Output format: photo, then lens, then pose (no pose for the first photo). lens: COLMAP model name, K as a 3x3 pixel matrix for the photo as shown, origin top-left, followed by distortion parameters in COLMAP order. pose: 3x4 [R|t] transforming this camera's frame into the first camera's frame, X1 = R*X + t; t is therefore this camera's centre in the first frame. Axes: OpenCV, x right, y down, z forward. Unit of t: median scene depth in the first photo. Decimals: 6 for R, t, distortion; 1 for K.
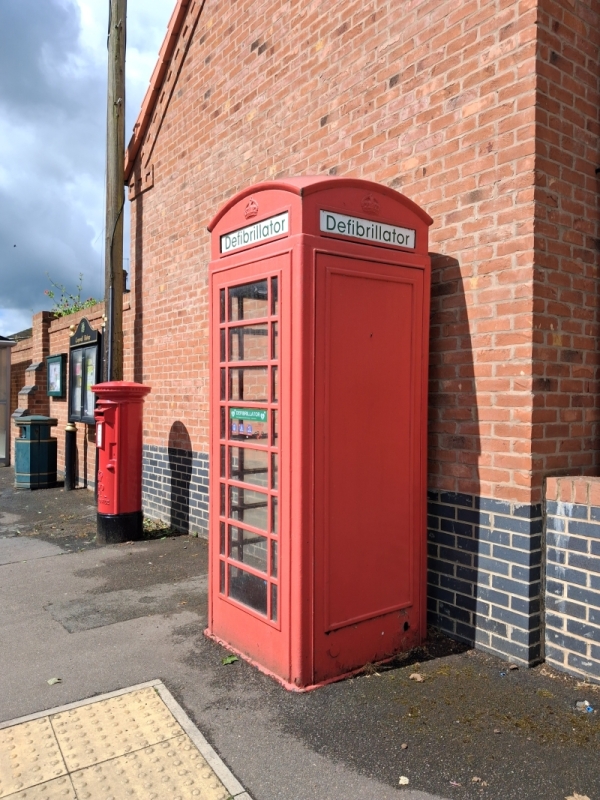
lens RADIAL K [[636.3, 0, 303.3], [0, 636.3, 407.6], [0, 0, 1]] dist [-0.002215, -0.006078]
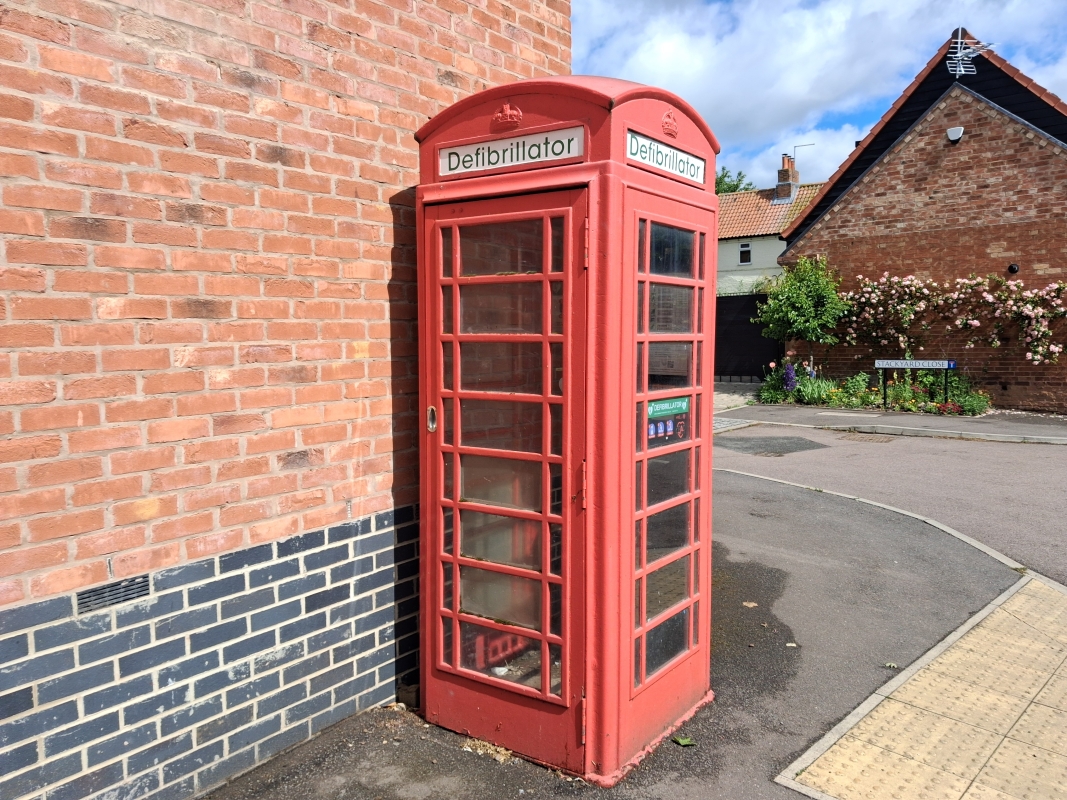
lens RADIAL K [[848.6, 0, 536.9], [0, 848.6, 401.1], [0, 0, 1]] dist [-0.002215, -0.006078]
pose [[-0.311557, -0.078946, 0.946942, -1.028860], [0.031306, 0.995149, 0.093265, -0.098169], [-0.949712, 0.058702, -0.307574, 1.540491]]
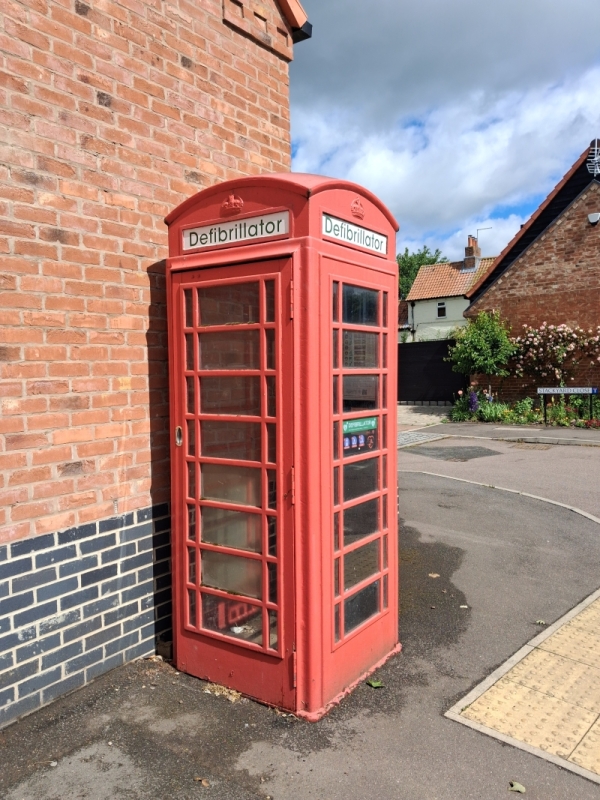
lens RADIAL K [[636.3, 0, 283.2], [0, 636.3, 408.0], [0, 0, 1]] dist [-0.002215, -0.006078]
pose [[-0.307810, -0.055138, 0.949849, -1.018554], [0.042834, 0.996504, 0.071727, -0.093645], [-0.950483, 0.062764, -0.304372, 1.491033]]
